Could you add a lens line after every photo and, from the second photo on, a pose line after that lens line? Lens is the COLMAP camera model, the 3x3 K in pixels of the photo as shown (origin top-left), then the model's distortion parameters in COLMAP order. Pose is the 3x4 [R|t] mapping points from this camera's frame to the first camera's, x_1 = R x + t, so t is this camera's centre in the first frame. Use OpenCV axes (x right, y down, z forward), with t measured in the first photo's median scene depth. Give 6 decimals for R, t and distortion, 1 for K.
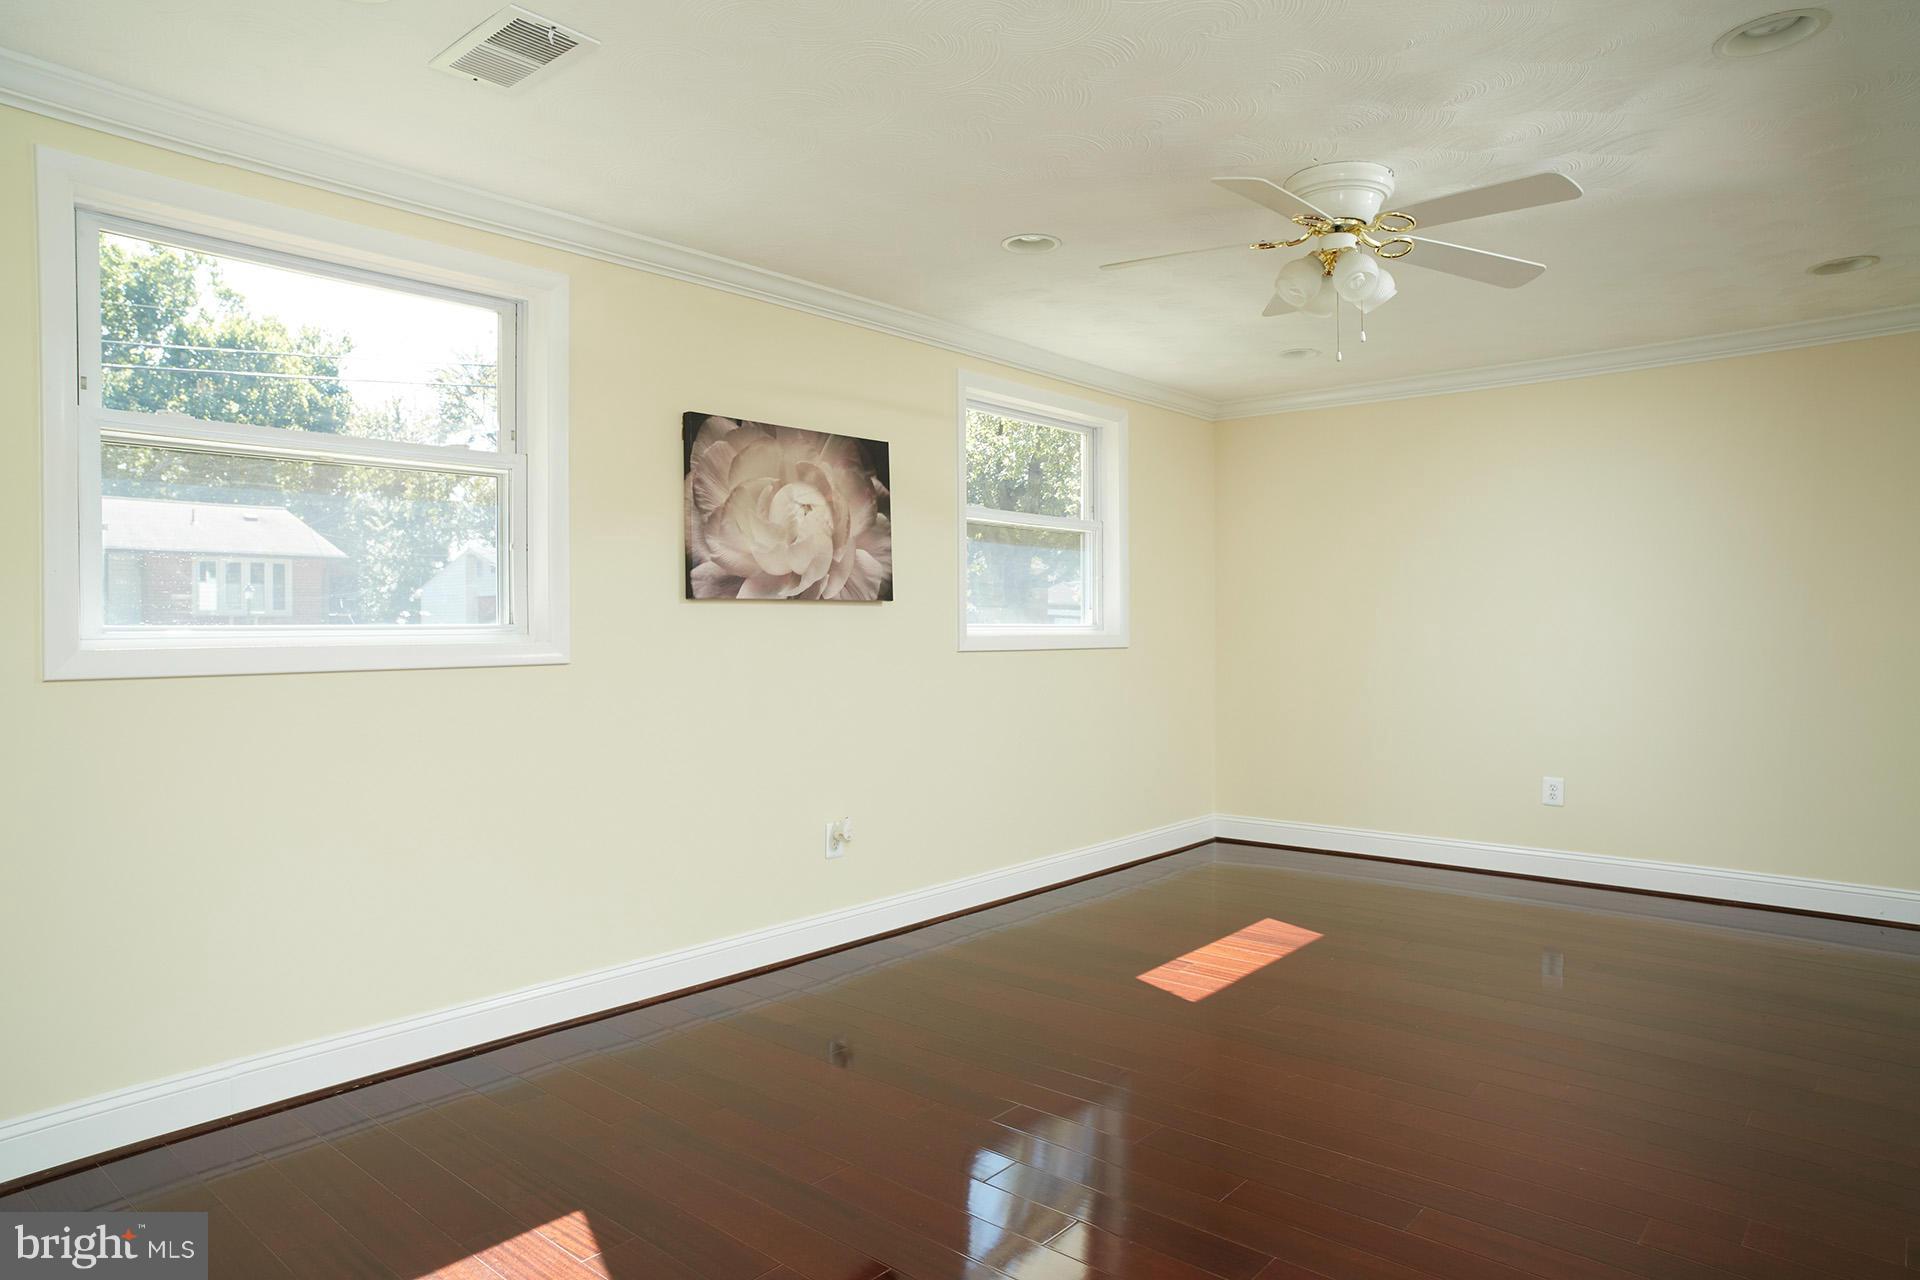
lens RADIAL K [[1156.2, 0, 954.3], [0, 1156.2, 634.1], [0, 0, 1]] dist [-0.090869, 0.078676]
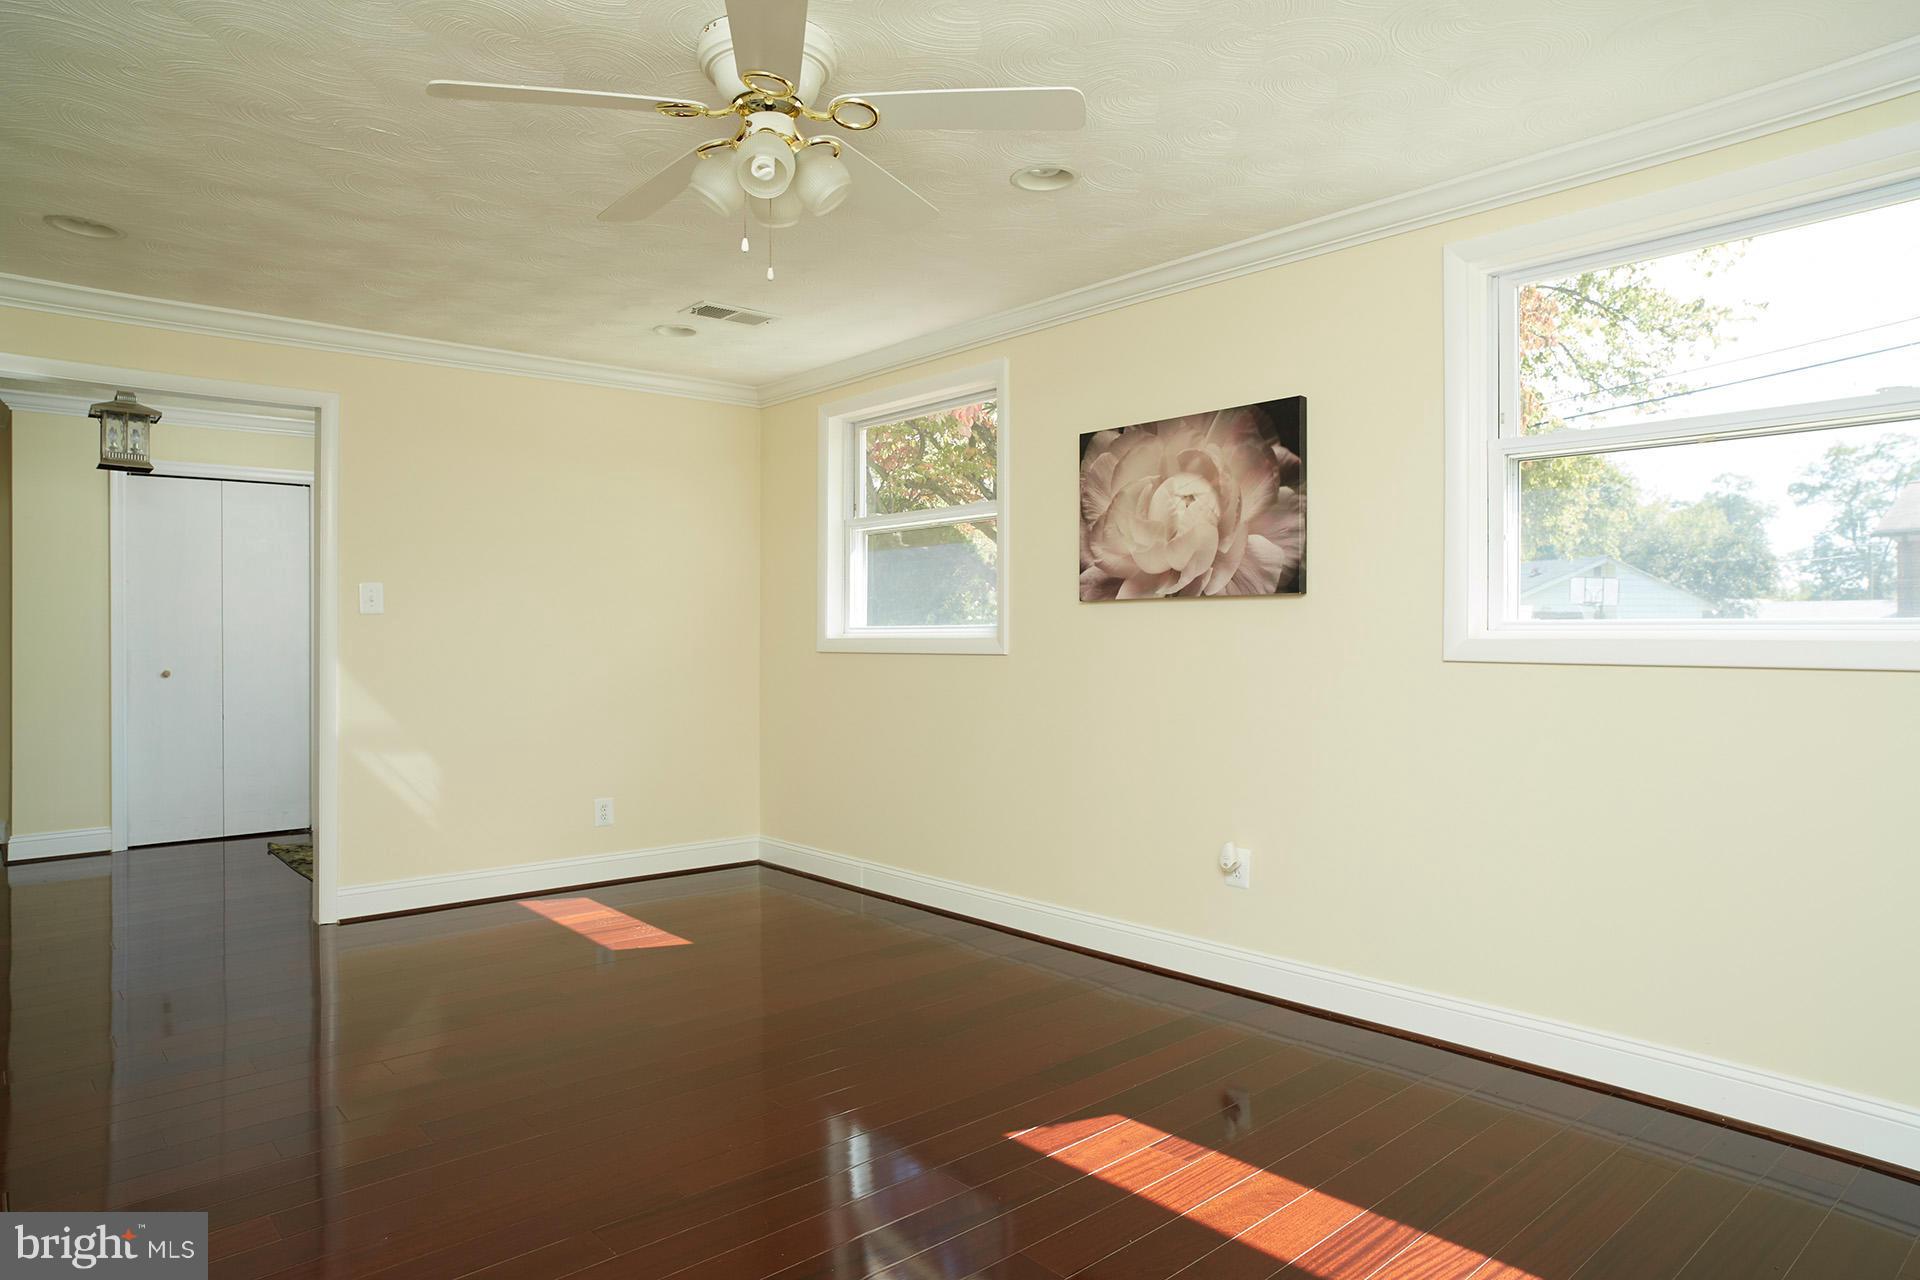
lens RADIAL K [[1156.2, 0, 954.3], [0, 1156.2, 634.1], [0, 0, 1]] dist [-0.090869, 0.078676]
pose [[-0.123311, 0.011956, -0.992296, 0.831180], [0.003062, 0.999927, 0.011668, -0.011202], [0.992363, -0.001599, -0.123339, 0.934183]]
